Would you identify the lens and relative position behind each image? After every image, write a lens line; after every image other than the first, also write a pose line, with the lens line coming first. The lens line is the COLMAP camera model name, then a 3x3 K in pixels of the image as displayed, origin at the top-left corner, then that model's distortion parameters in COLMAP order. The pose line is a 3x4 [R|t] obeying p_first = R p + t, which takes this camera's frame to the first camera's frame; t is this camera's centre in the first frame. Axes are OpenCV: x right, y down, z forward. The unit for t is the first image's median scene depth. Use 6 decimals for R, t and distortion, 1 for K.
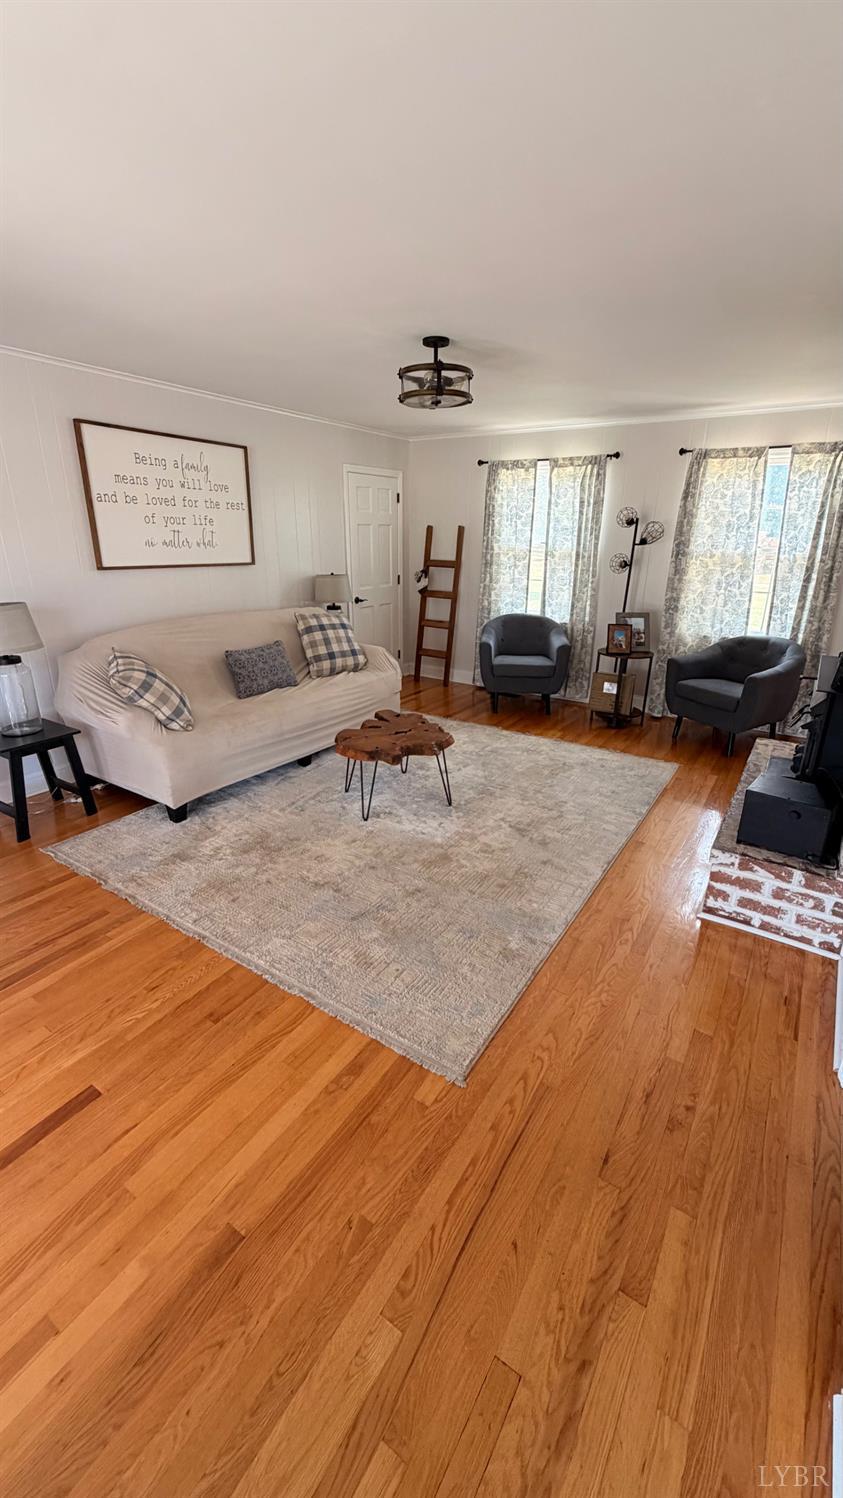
lens RADIAL K [[603.8, 0, 422.4], [0, 603.8, 746.4], [0, 0, 1]] dist [0.001336, 0.000084]
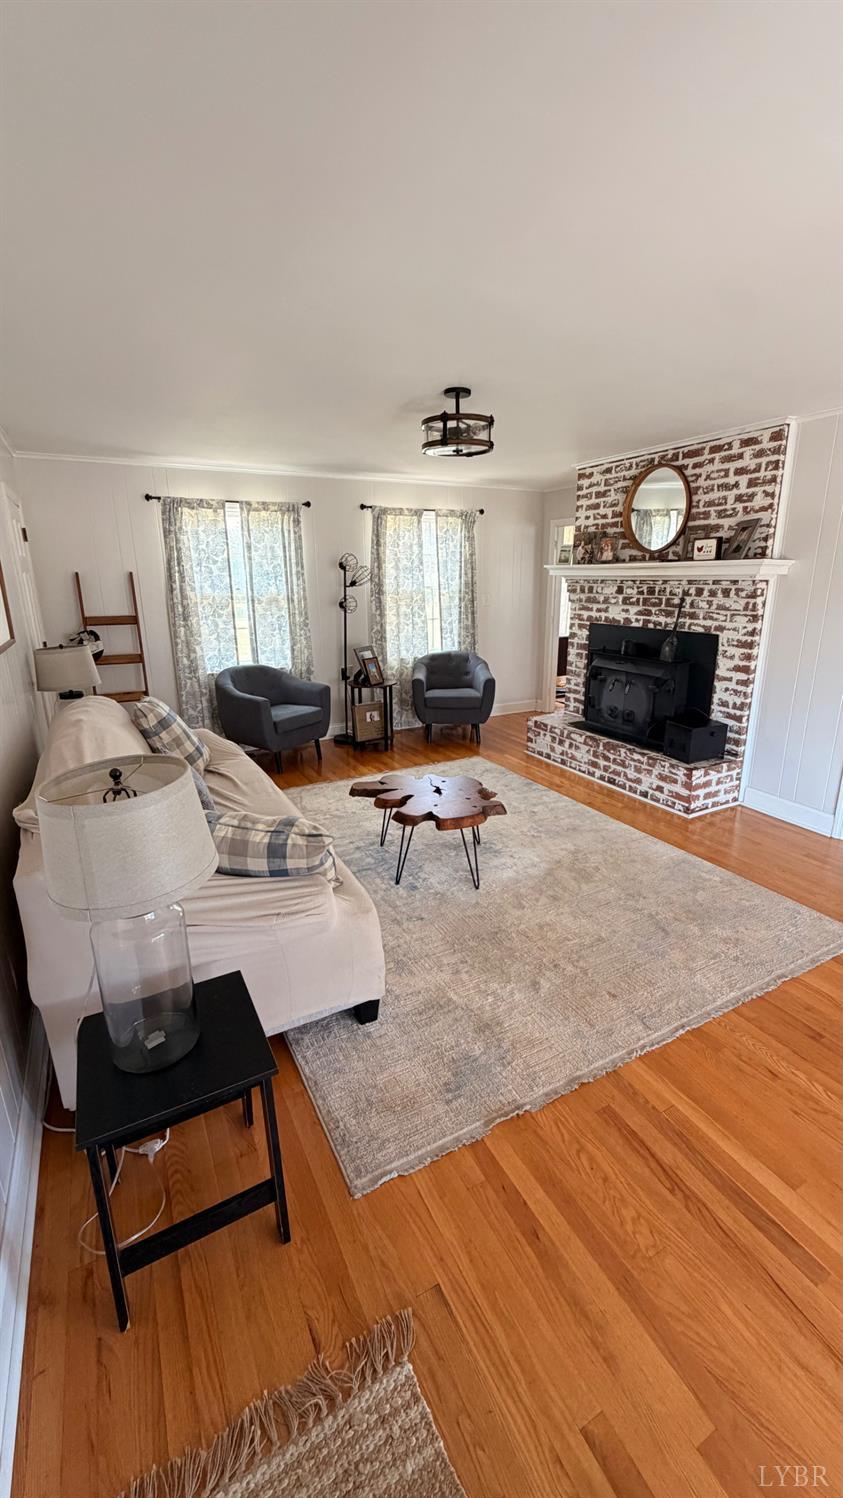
lens RADIAL K [[603.8, 0, 424.1], [0, 603.8, 744.2], [0, 0, 1]] dist [0.001336, 0.000084]
pose [[0.477692, -0.253301, 0.841219, -0.637411], [0.309918, 0.944560, 0.108429, -0.155781], [-0.822047, 0.208913, 0.529712, 0.407230]]
